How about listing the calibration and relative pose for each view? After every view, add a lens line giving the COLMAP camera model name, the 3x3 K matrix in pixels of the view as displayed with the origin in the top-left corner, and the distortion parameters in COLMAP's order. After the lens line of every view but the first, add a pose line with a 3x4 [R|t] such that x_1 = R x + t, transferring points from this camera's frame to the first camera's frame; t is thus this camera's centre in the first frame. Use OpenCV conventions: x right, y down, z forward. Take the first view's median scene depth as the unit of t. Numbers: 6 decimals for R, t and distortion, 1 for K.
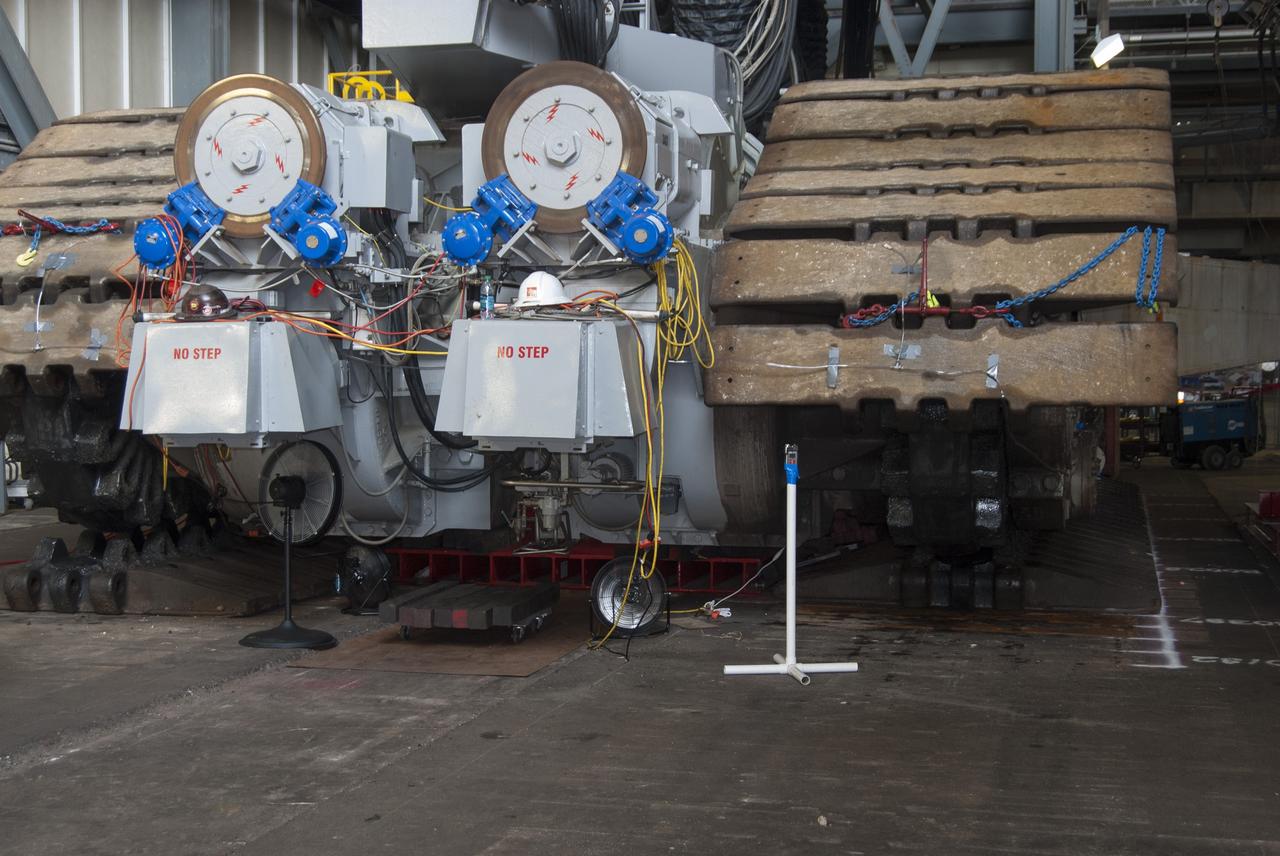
lens RADIAL K [[1872.1, 0, 641.8], [0, 1872.1, 423.3], [0, 0, 1]] dist [-0.001257, 0.000000]
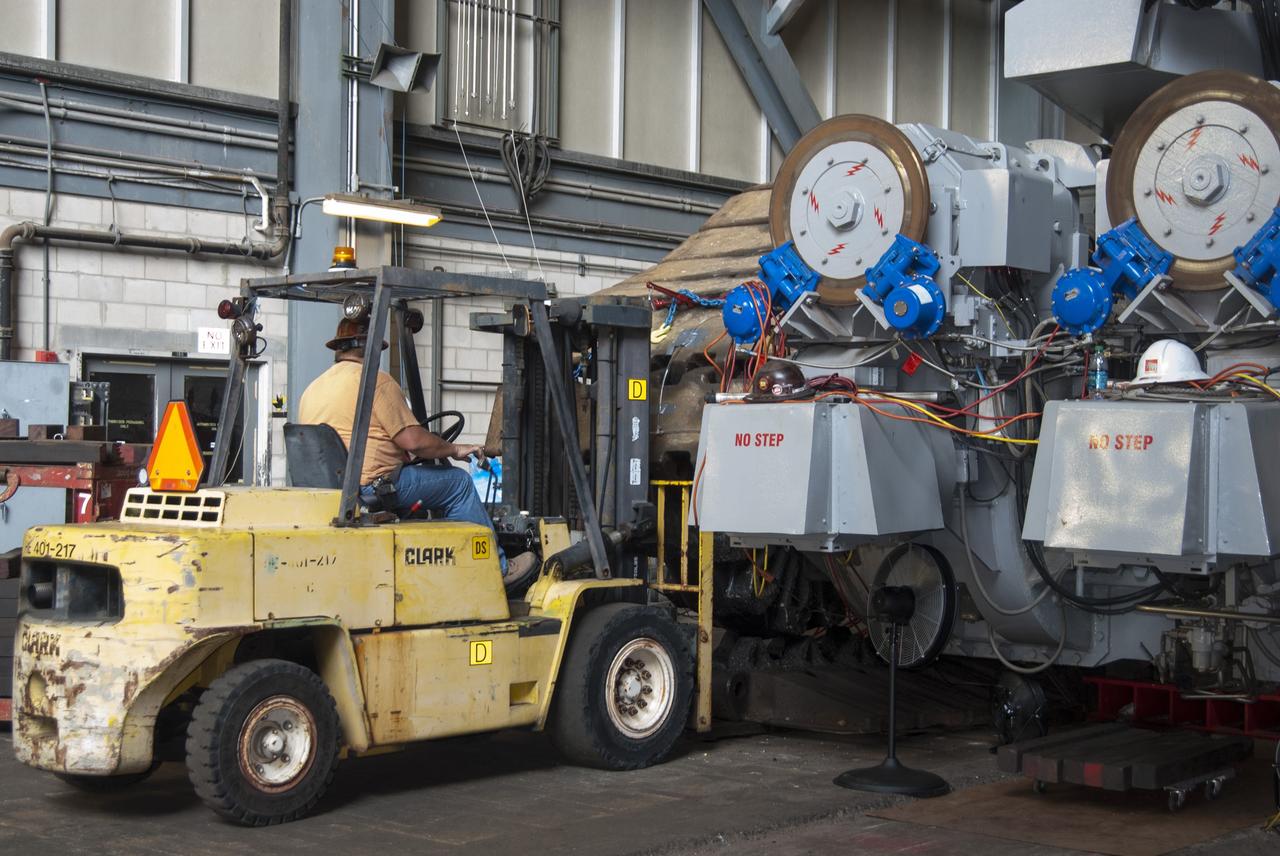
lens RADIAL K [[1976.0, 0, 632.4], [0, 1976.0, 428.8], [0, 0, 1]] dist [0.007862, 0.000000]
pose [[0.886739, 0.008211, -0.462197, 0.121053], [-0.029084, 0.998852, -0.038054, -0.005628], [0.461354, 0.047187, 0.885960, 0.157469]]
